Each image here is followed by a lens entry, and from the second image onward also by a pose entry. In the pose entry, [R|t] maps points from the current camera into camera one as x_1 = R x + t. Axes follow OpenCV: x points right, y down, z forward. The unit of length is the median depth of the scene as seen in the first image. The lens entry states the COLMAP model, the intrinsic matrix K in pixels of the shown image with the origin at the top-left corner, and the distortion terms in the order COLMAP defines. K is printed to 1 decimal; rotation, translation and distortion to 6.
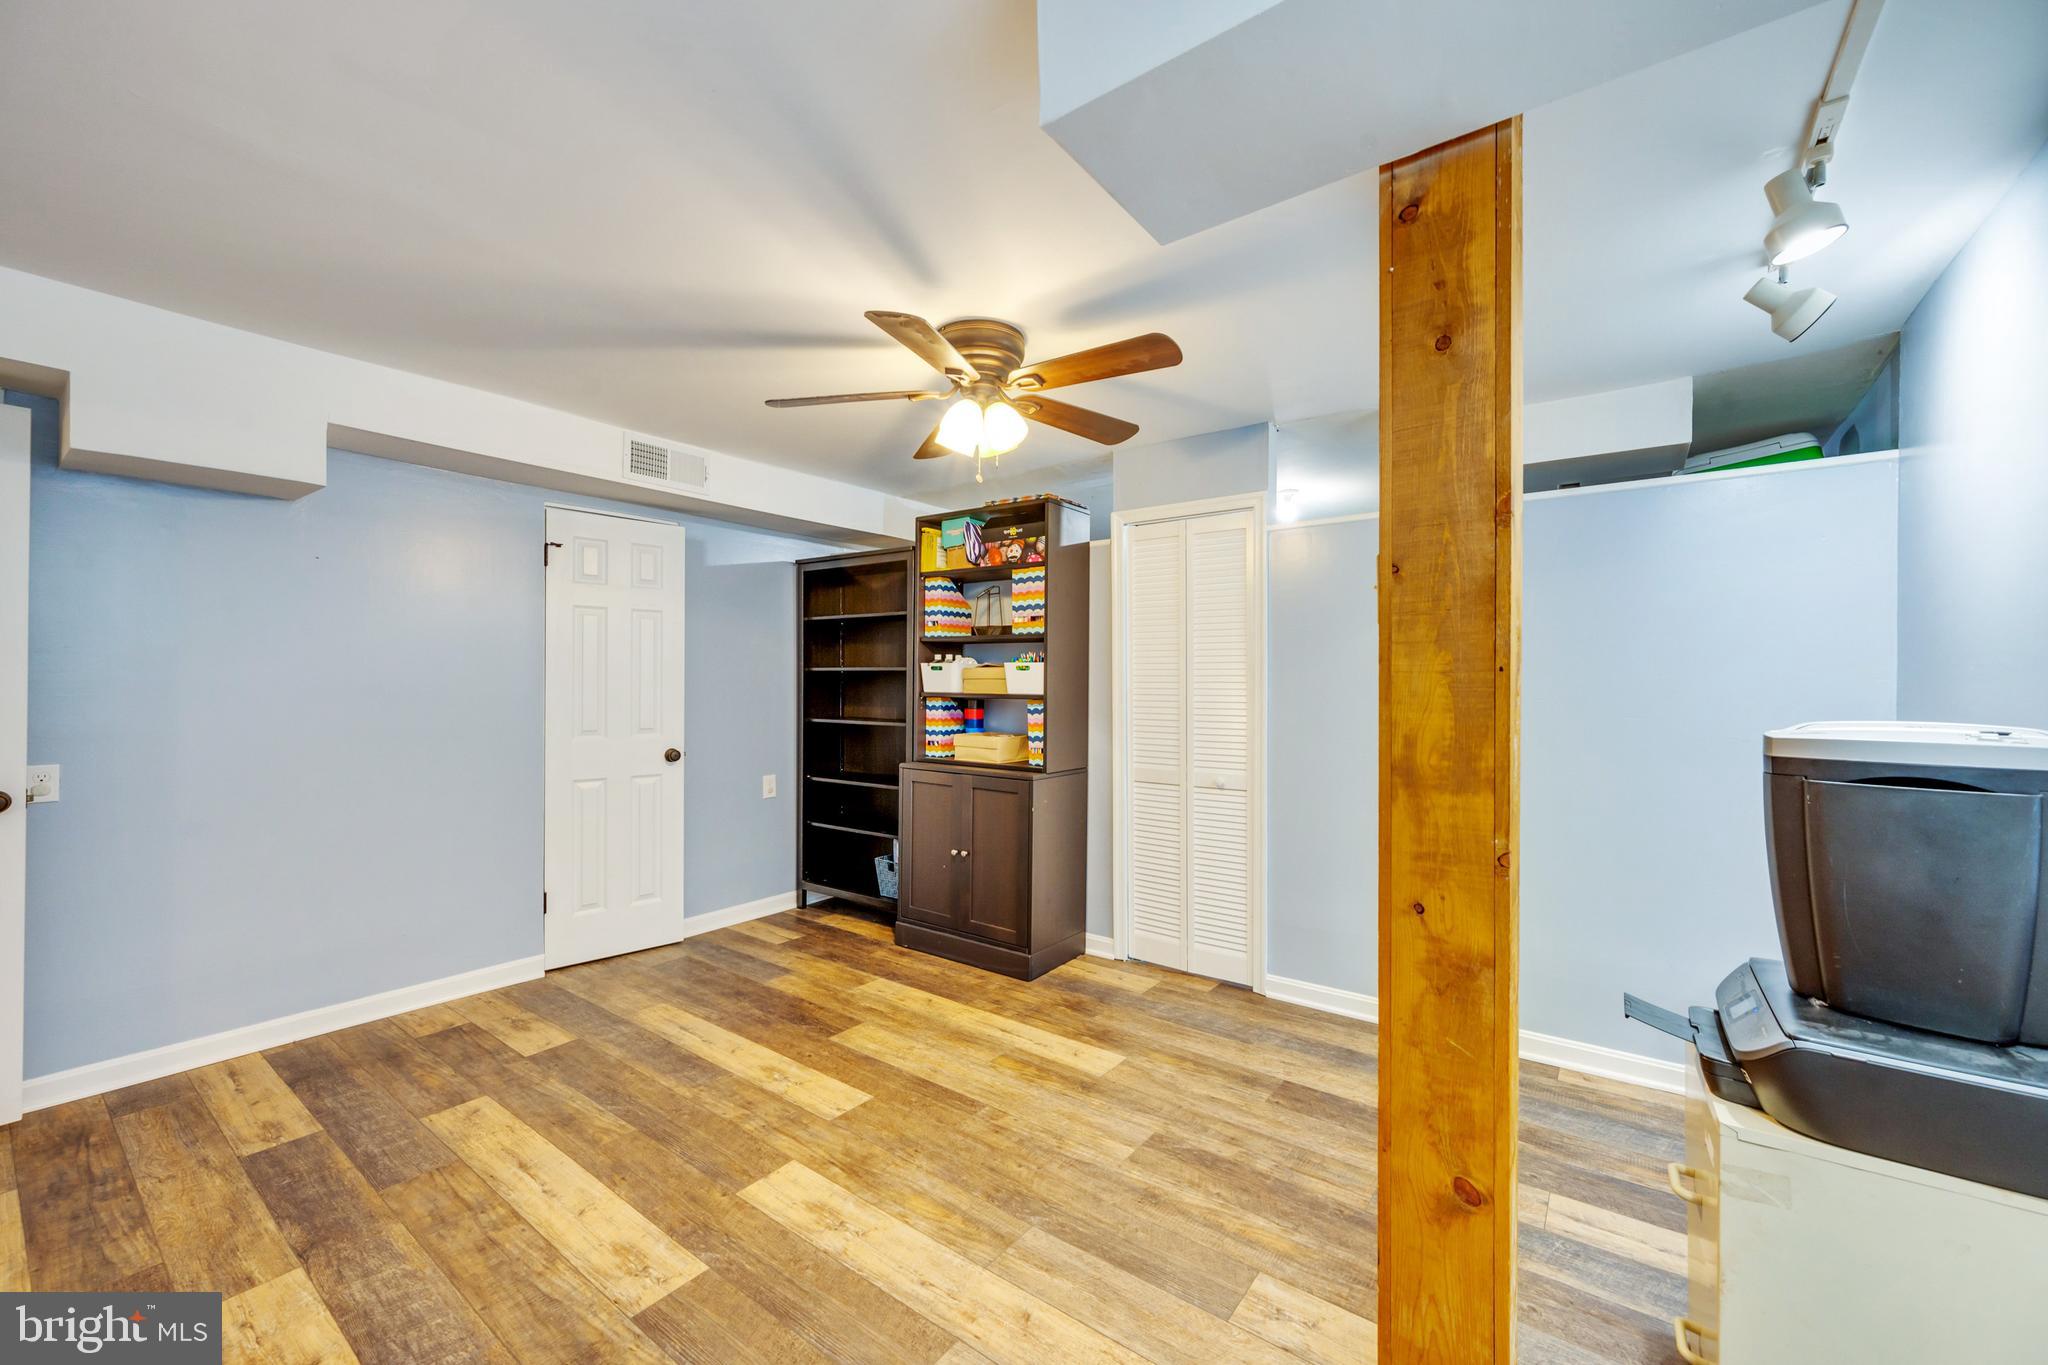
lens RADIAL K [[812.1, 0, 1018.3], [0, 812.1, 674.2], [0, 0, 1]] dist [0.001088, 0.000205]
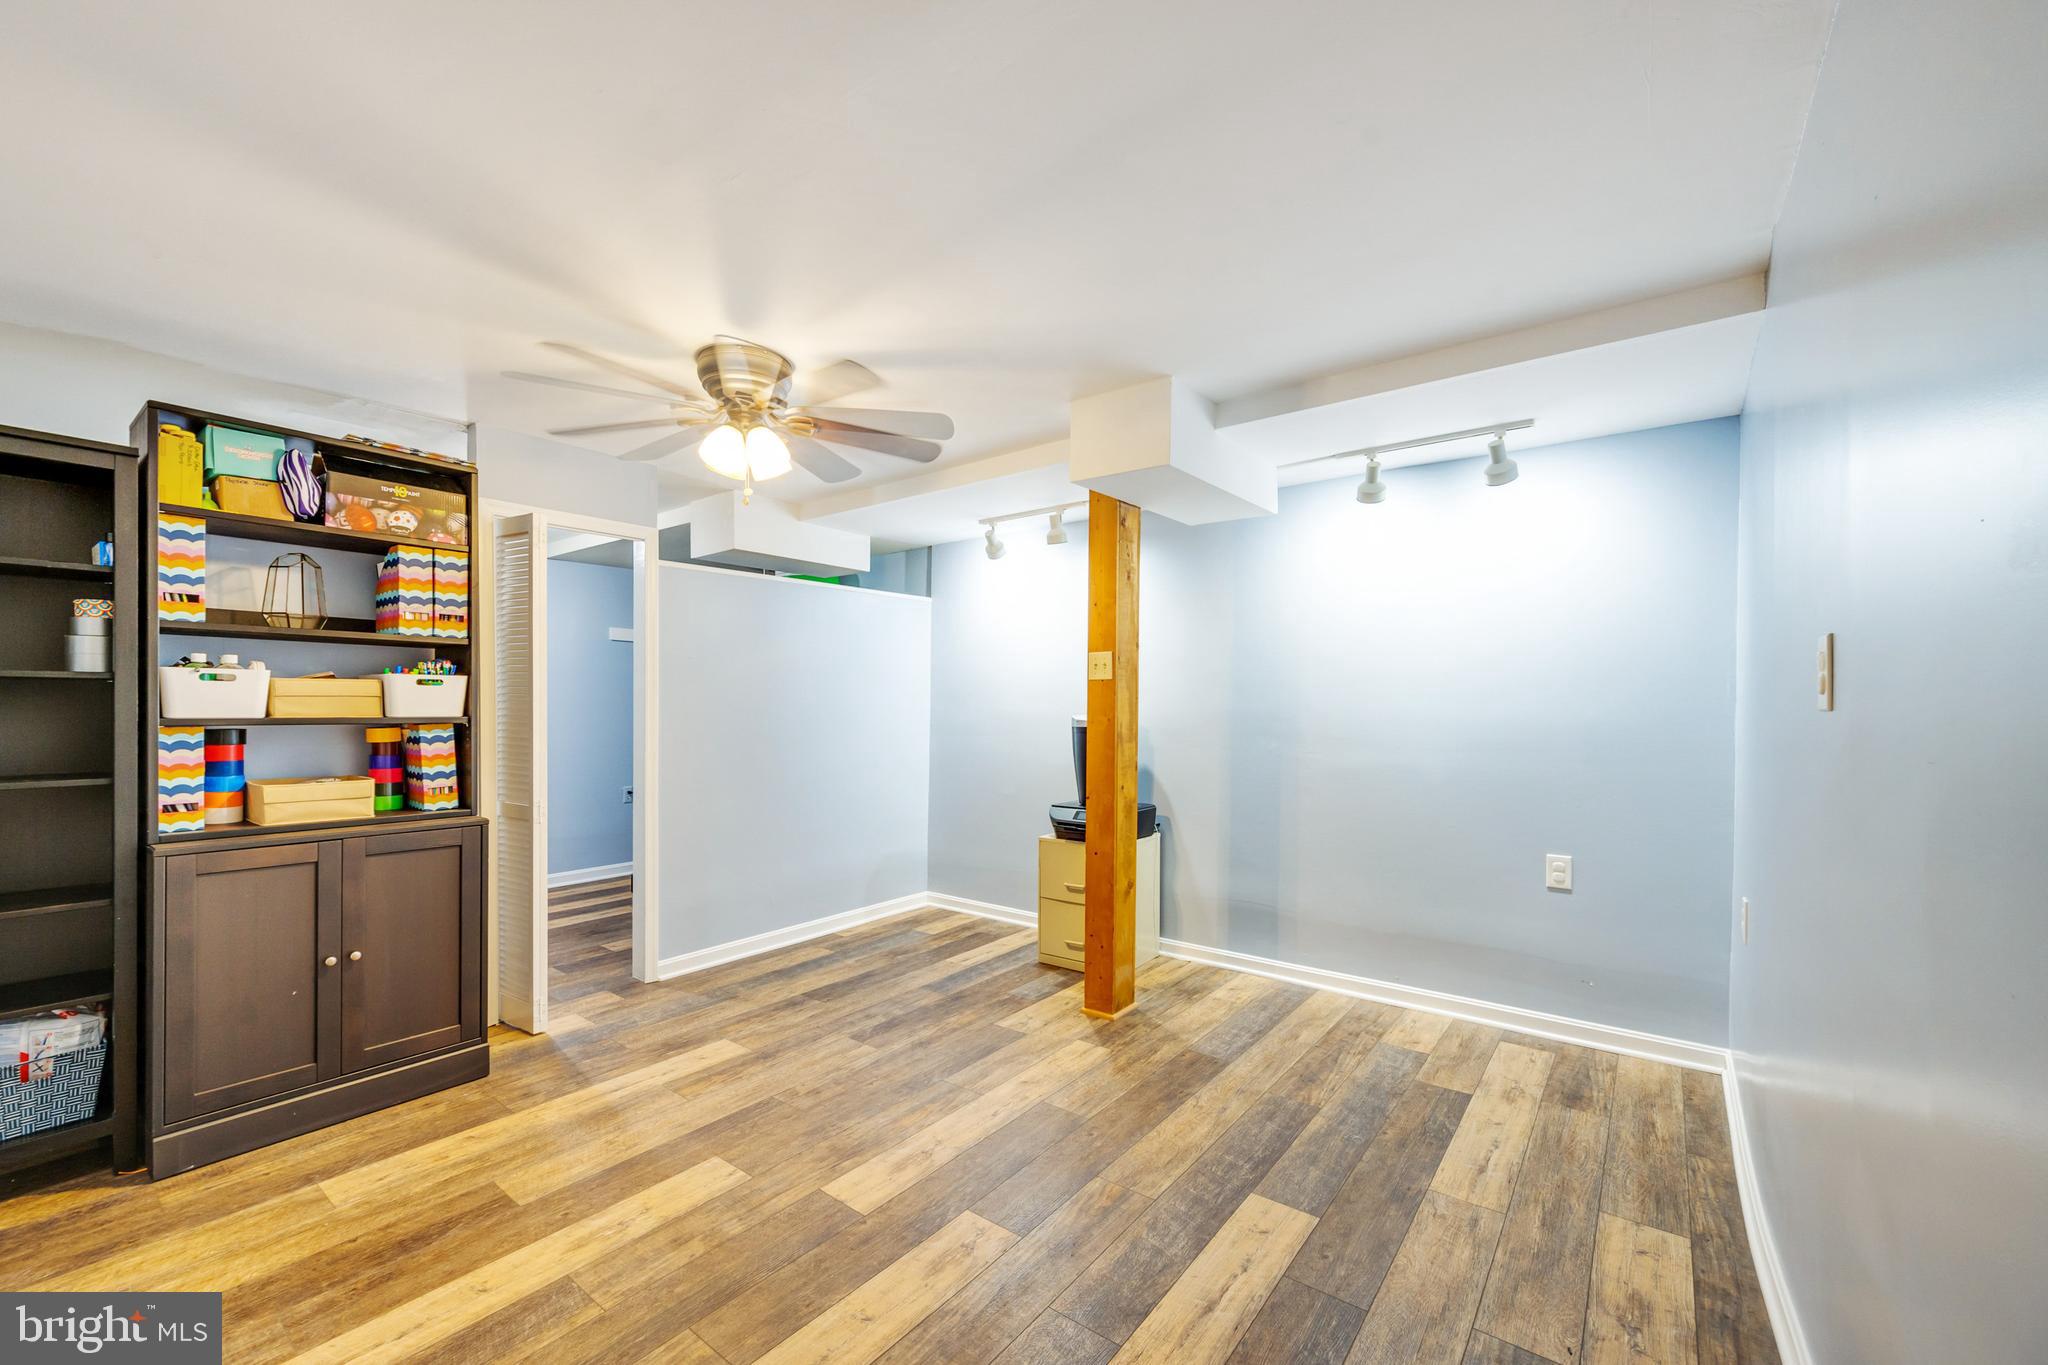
lens RADIAL K [[812.1, 0, 1032.2], [0, 812.1, 702.5], [0, 0, 1]] dist [0.001088, 0.000205]
pose [[0.007494, -0.002120, 0.999970, -0.908600], [-0.012137, 0.999924, 0.002211, 0.003735], [-0.999898, -0.012153, 0.007468, 0.538257]]
